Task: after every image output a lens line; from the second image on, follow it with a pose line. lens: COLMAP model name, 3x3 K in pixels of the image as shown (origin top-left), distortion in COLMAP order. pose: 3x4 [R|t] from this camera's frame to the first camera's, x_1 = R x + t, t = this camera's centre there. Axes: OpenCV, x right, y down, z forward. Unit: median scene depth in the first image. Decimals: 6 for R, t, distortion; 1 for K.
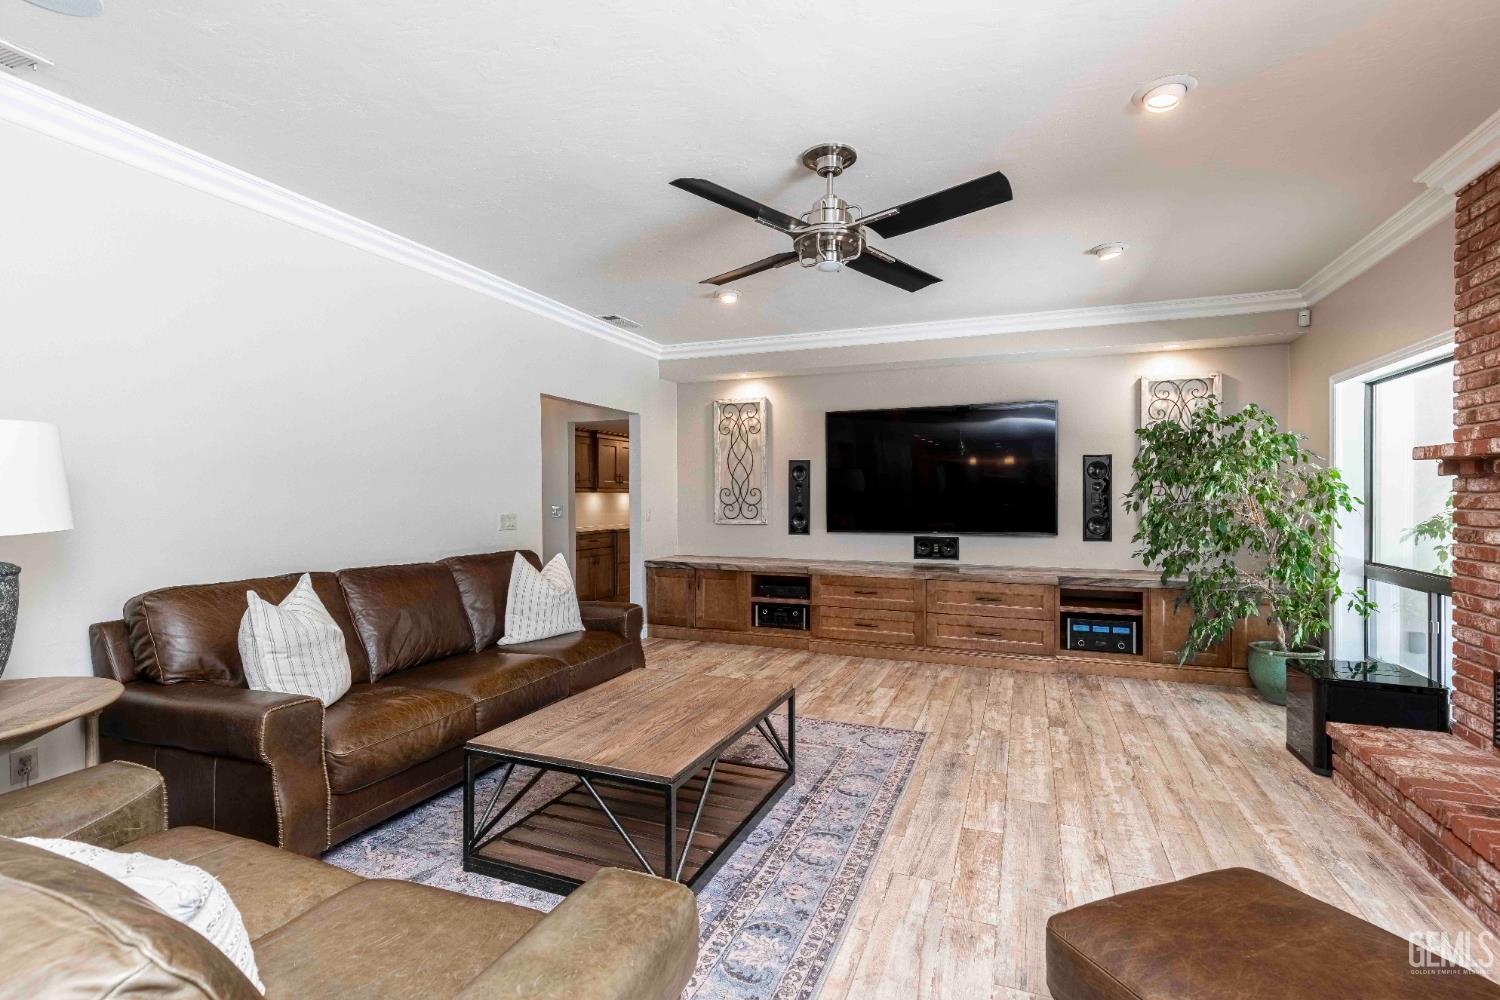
lens RADIAL K [[693.1, 0, 749.7], [0, 693.1, 504.1], [0, 0, 1]] dist [0.002862, -0.000155]
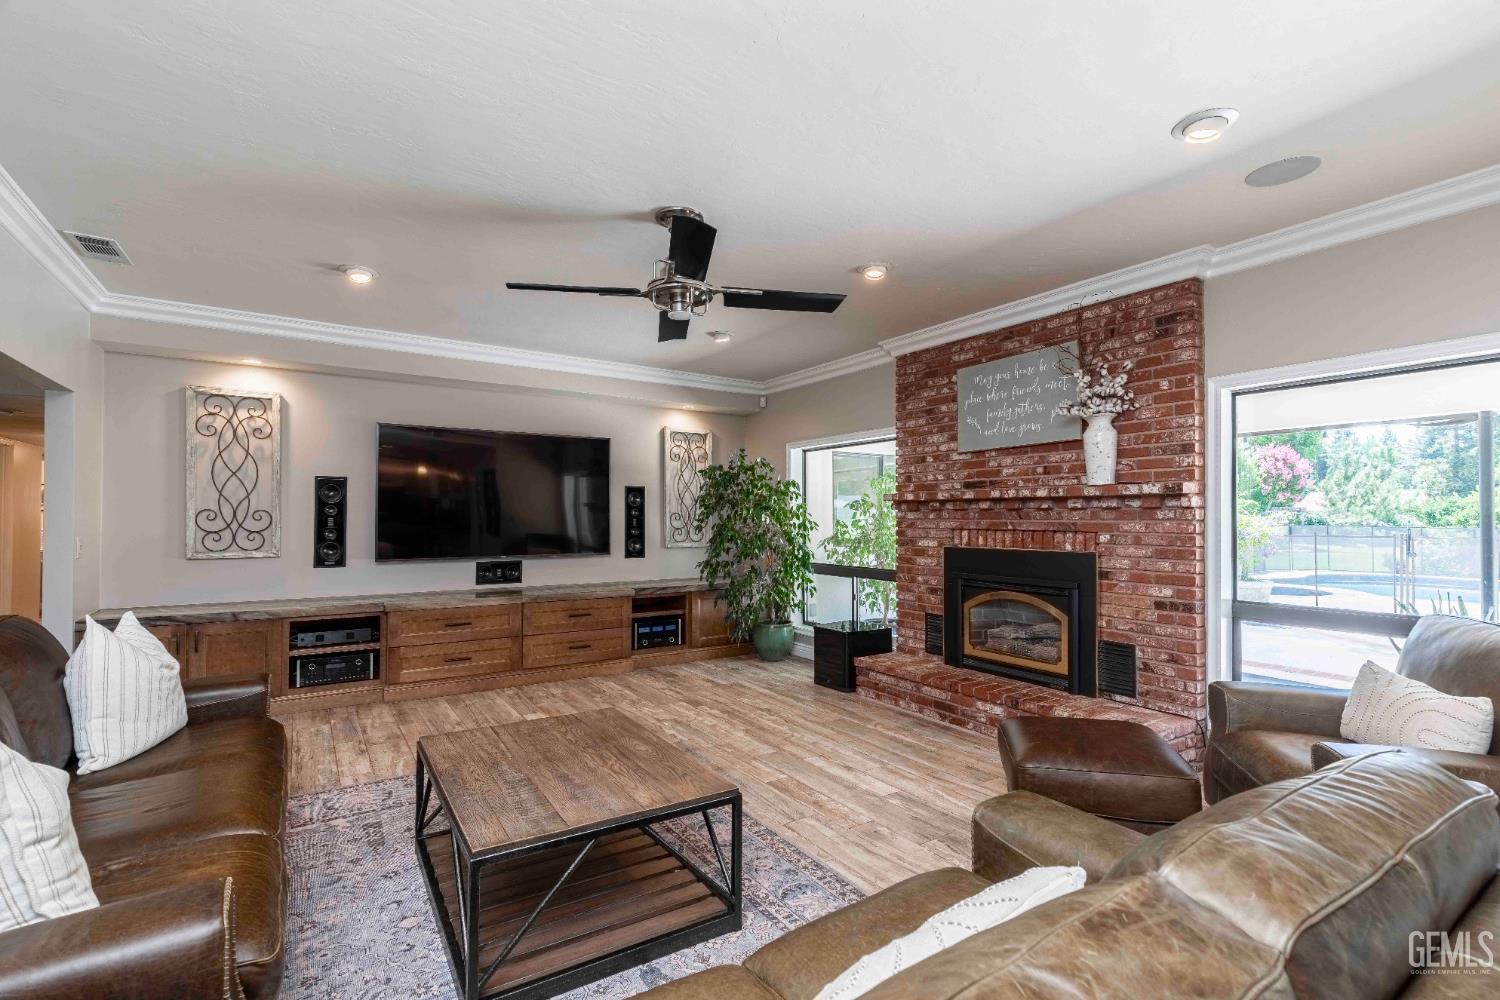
lens RADIAL K [[692.9, 0, 751.6], [0, 692.9, 510.1], [0, 0, 1]] dist [0.019198, -0.000022]
pose [[0.576670, 0.012262, 0.816885, -0.515302], [0.007871, 0.999758, -0.020563, -0.004576], [-0.816939, 0.018288, 0.576434, 0.190789]]
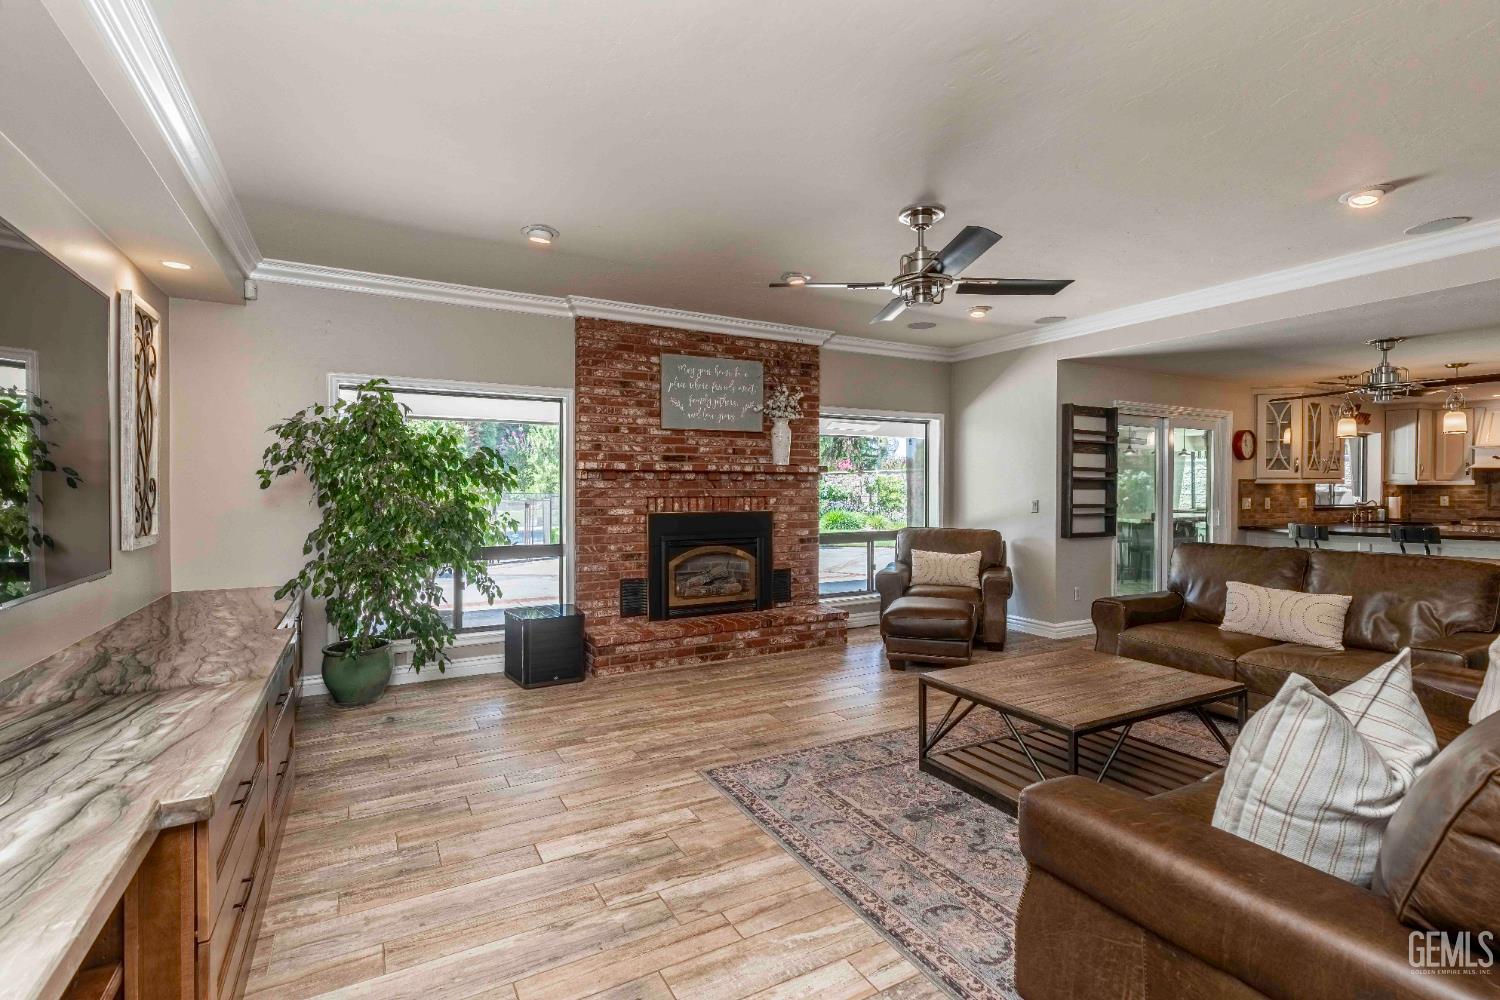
lens RADIAL K [[698.9, 0, 750.0], [0, 698.9, 500.0], [0, 0, 1]] dist [0.014905, -0.000308]
pose [[-0.774998, -0.008686, 0.631904, -0.310056], [0.009827, 0.999619, 0.025793, -0.021269], [-0.631887, 0.026199, -0.774617, 1.538557]]
